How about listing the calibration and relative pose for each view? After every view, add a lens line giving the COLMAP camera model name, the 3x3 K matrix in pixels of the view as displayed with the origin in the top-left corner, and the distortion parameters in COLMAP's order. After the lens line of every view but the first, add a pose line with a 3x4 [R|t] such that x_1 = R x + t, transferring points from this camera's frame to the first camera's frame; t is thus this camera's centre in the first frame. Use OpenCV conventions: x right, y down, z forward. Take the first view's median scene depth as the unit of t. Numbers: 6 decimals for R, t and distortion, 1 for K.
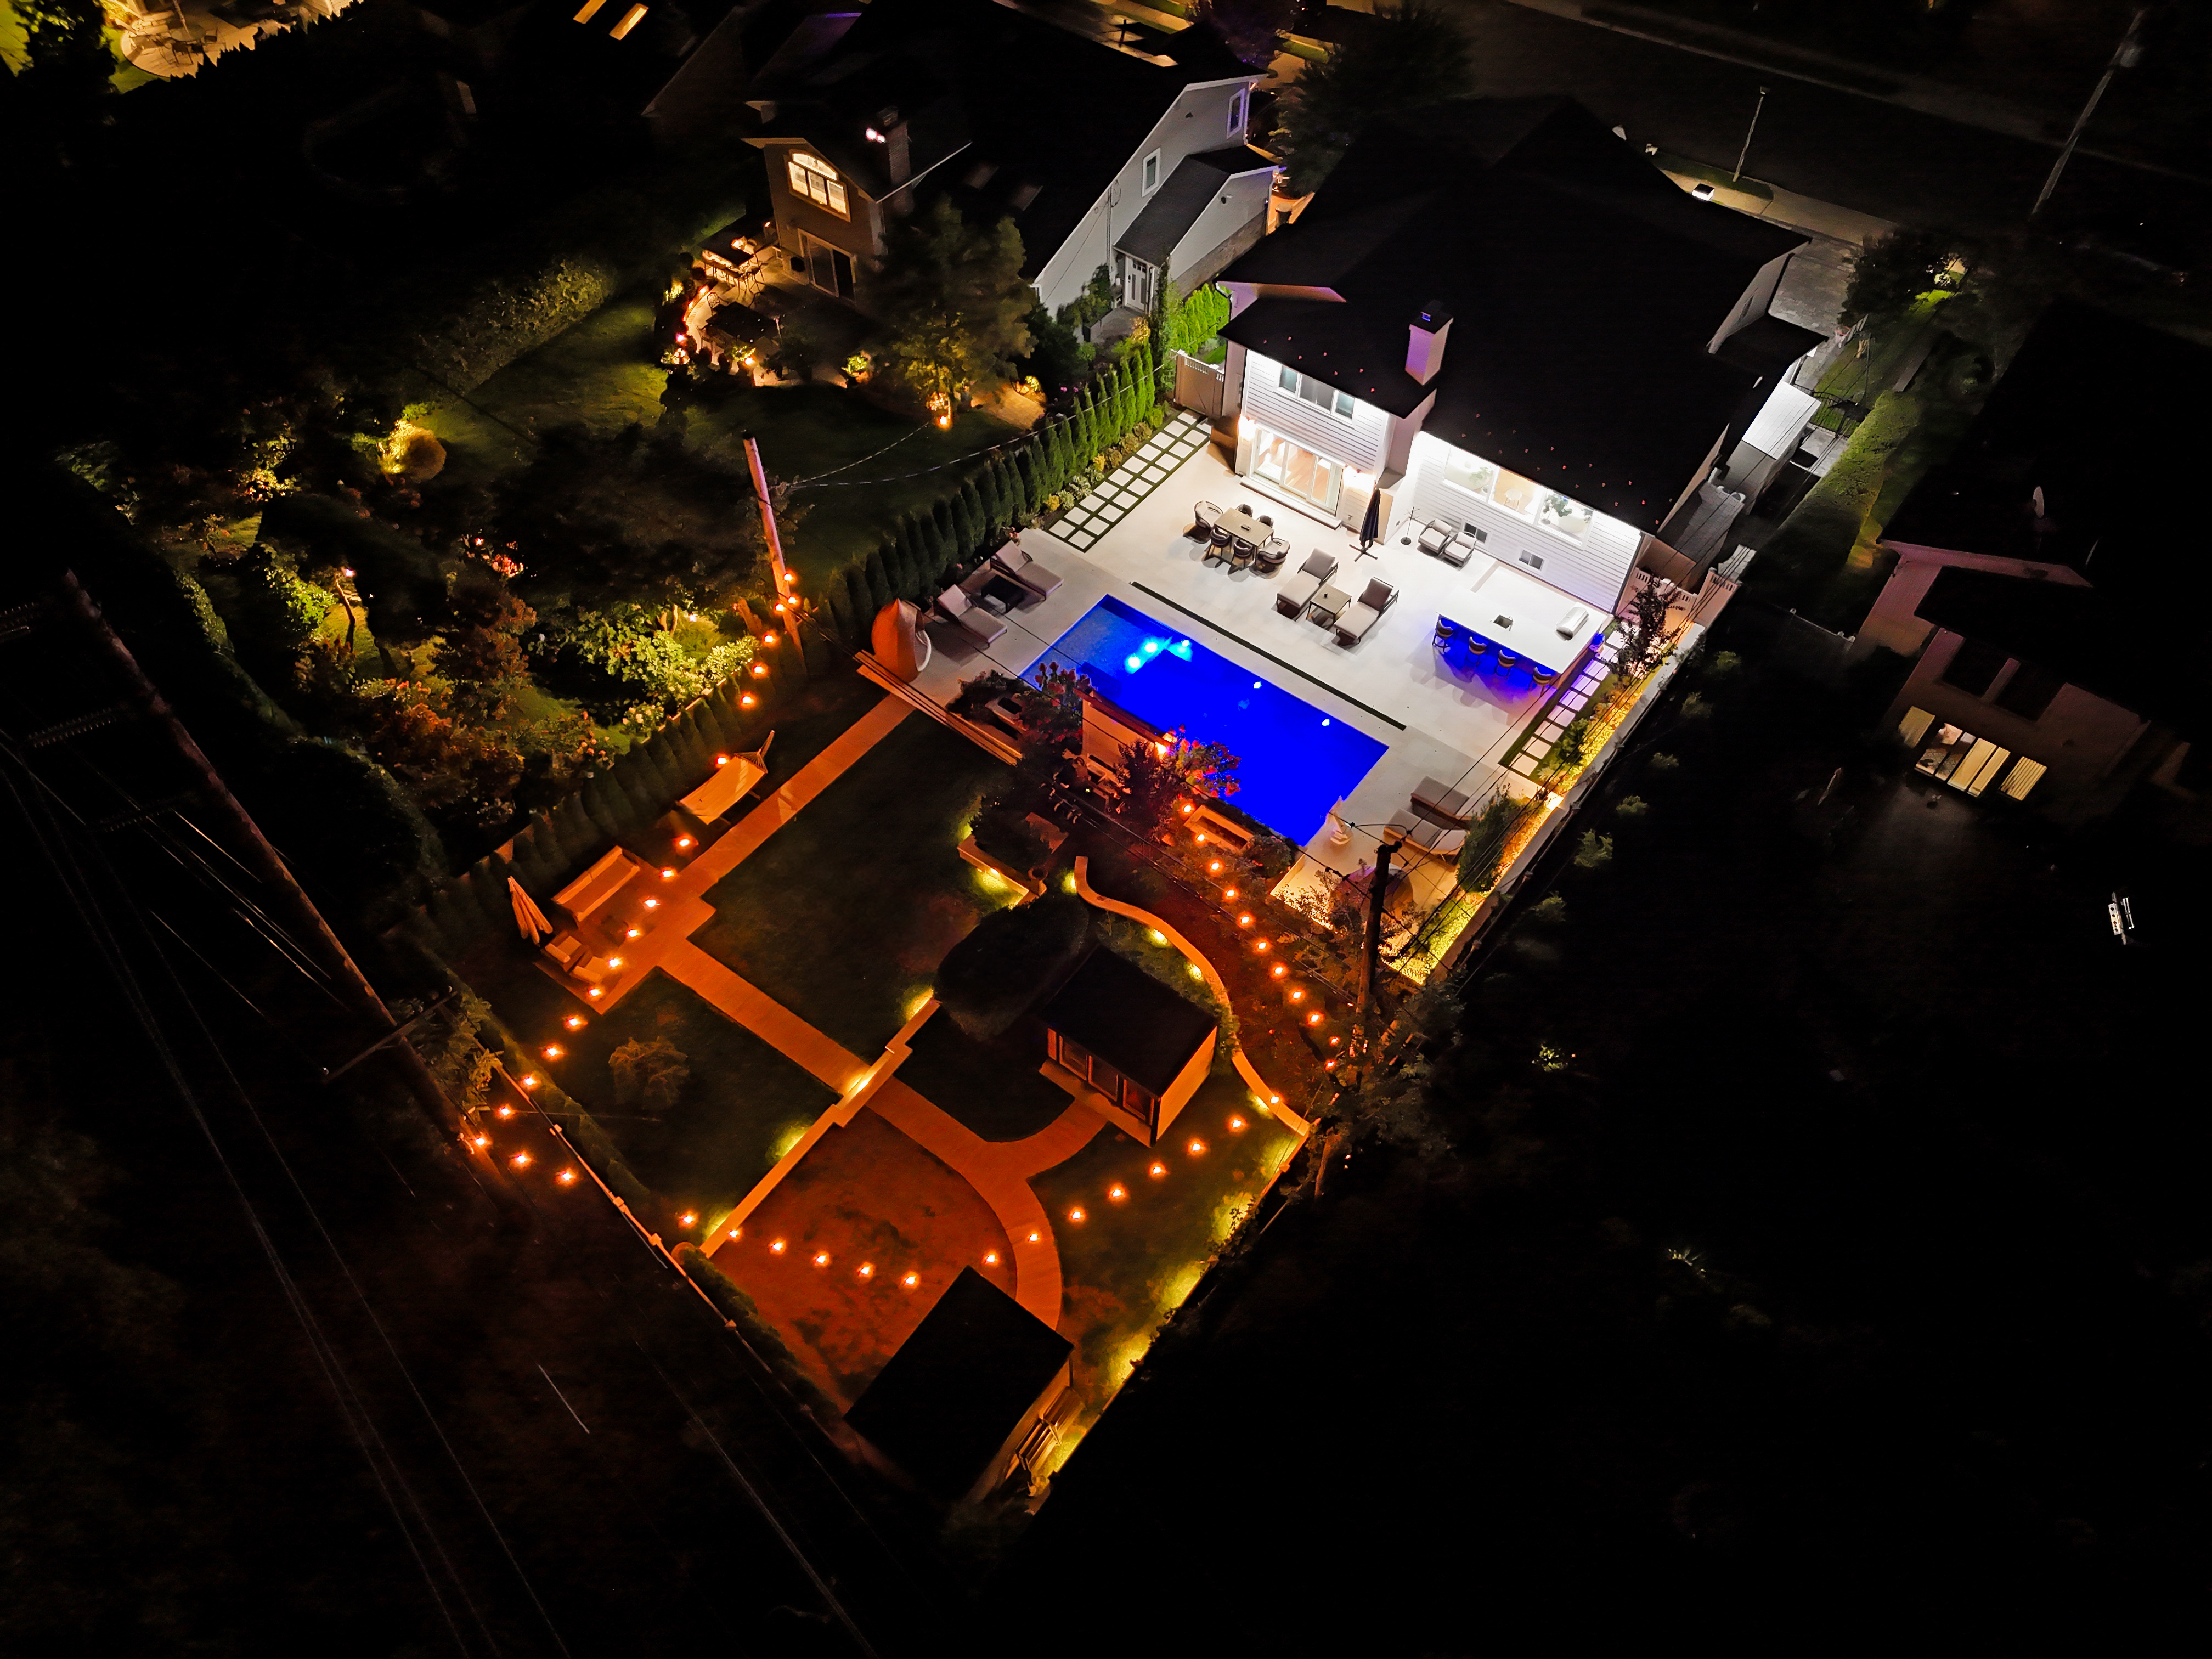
lens RADIAL K [[1545.3, 0, 1106.0], [0, 1545.3, 829.5], [0, 0, 1]] dist [0.112744, -0.146235]
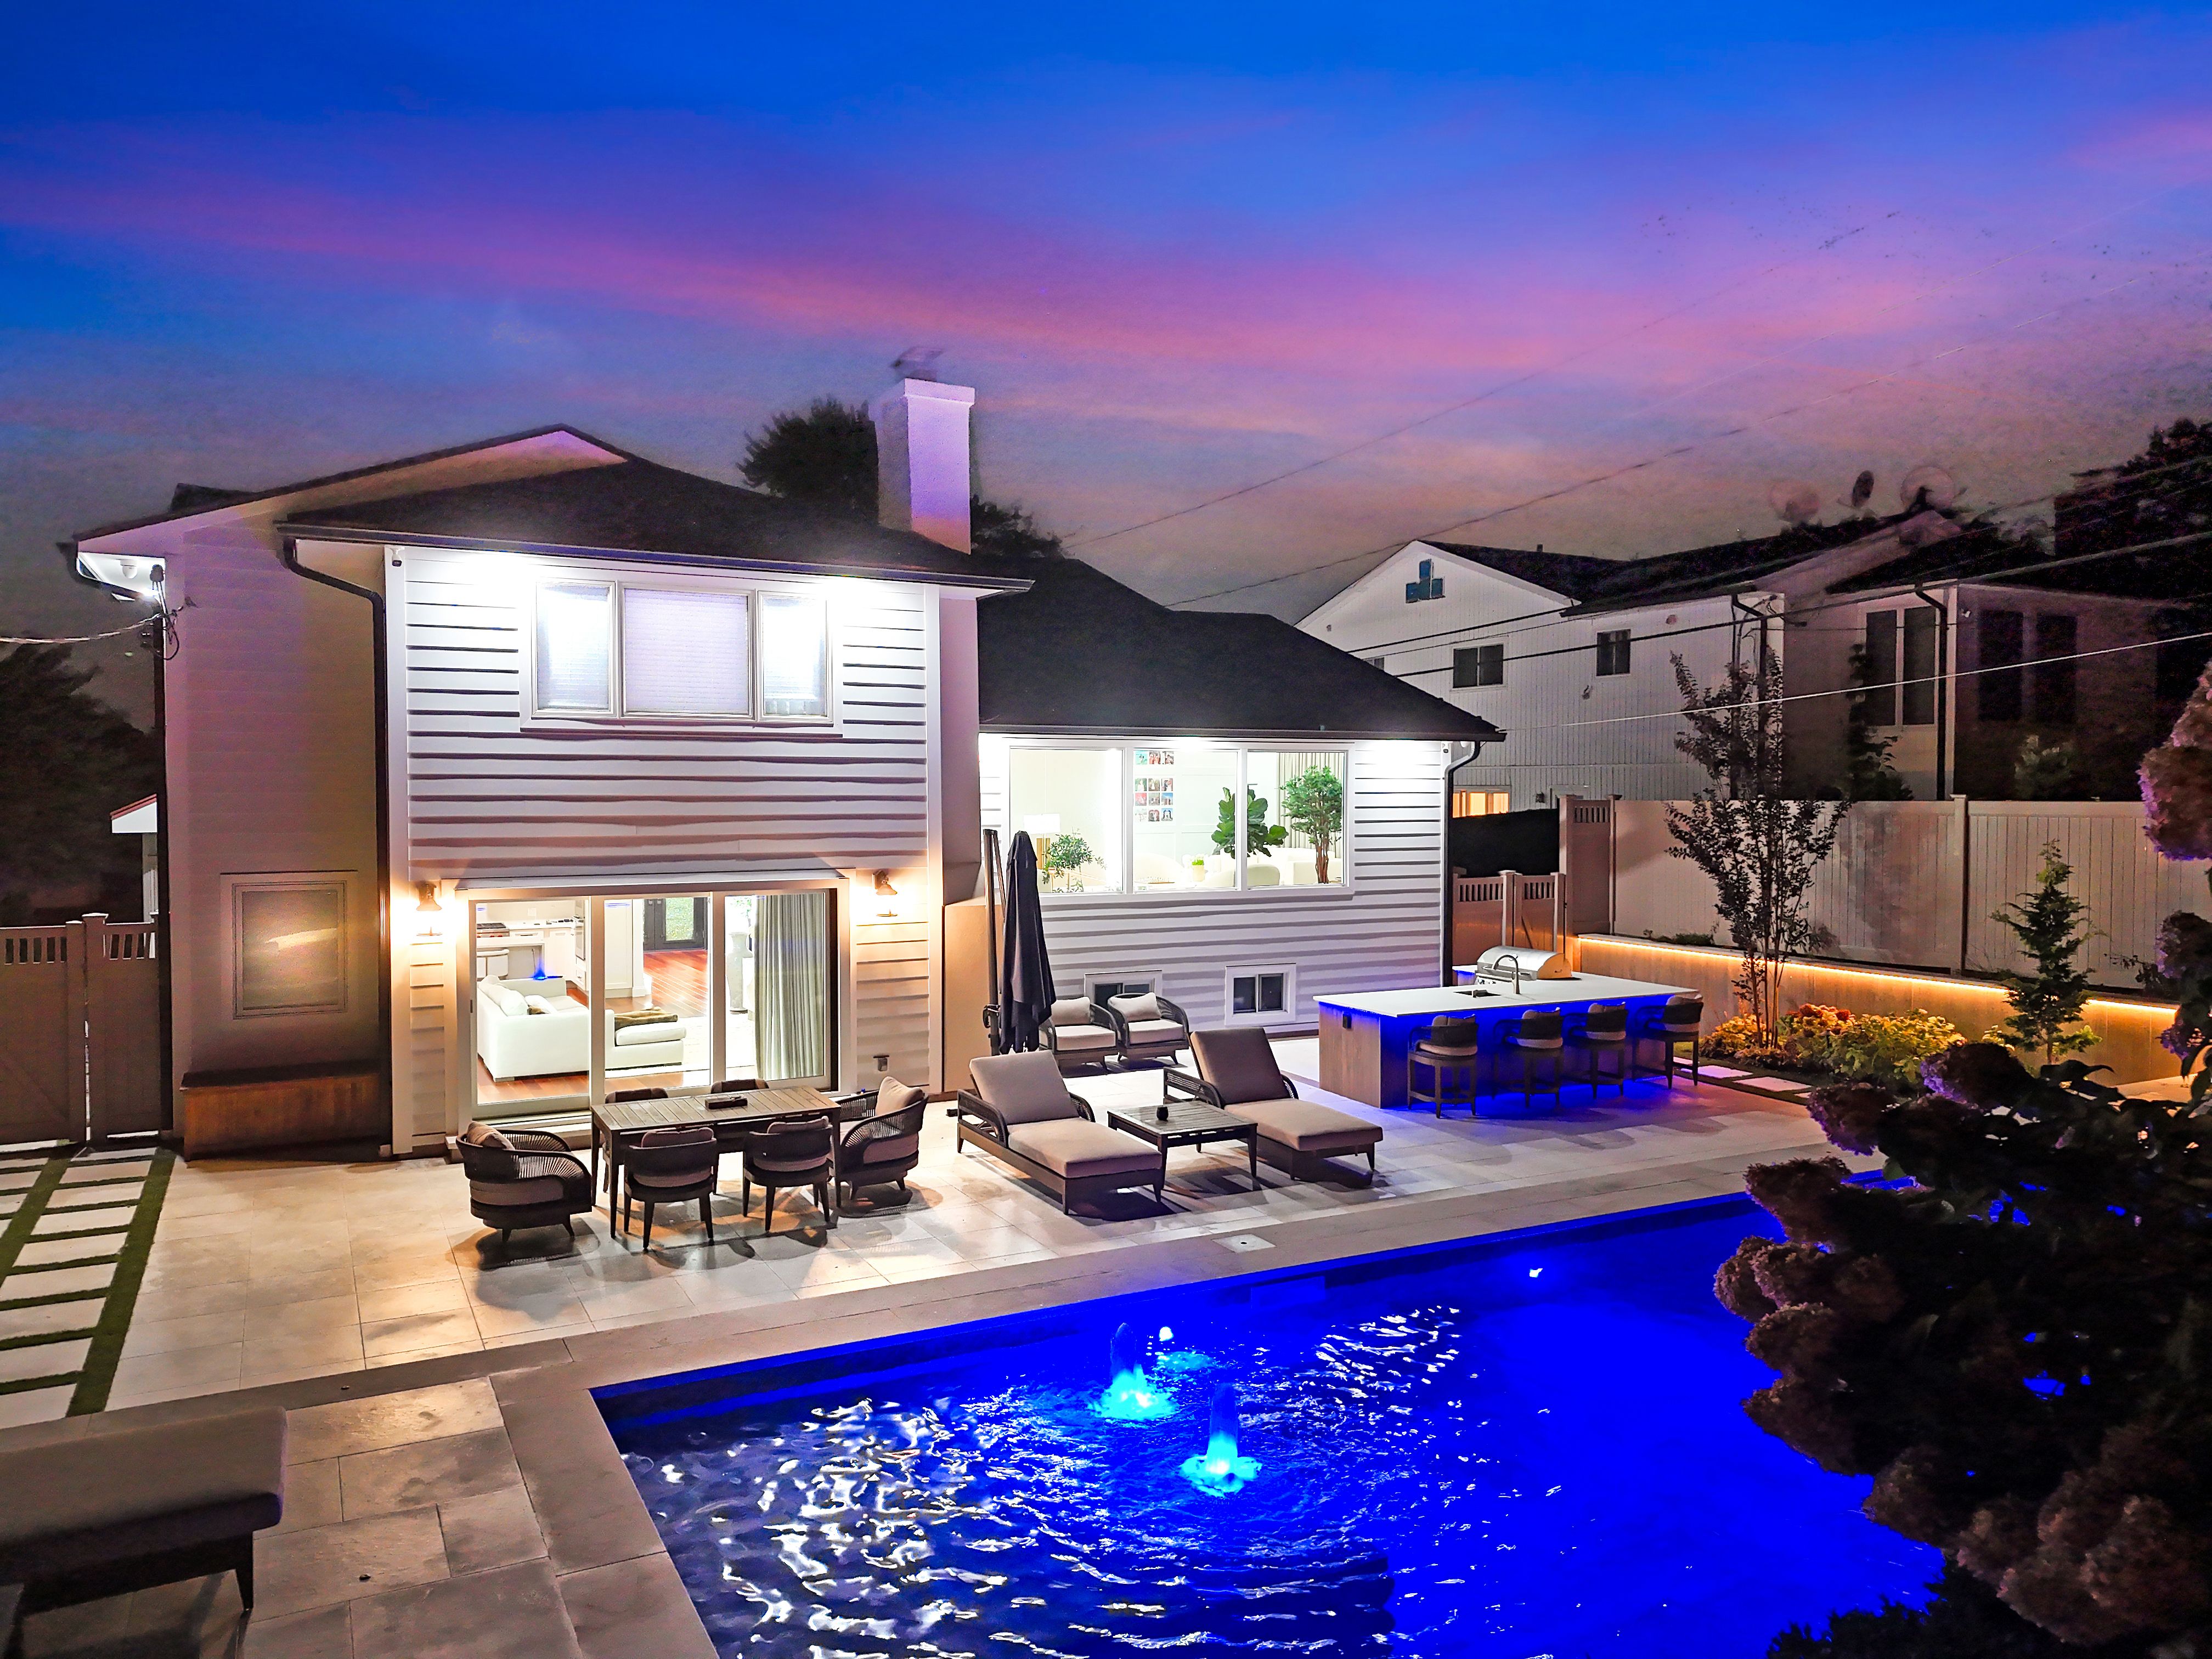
lens RADIAL K [[1545.3, 0, 1106.0], [0, 1545.3, 829.5], [0, 0, 1]] dist [0.112744, -0.146235]
pose [[0.427868, -0.040644, 0.902927, -0.114687], [0.723036, 0.614840, -0.314947, -0.107822], [-0.542355, 0.787604, 0.292458, 0.929908]]
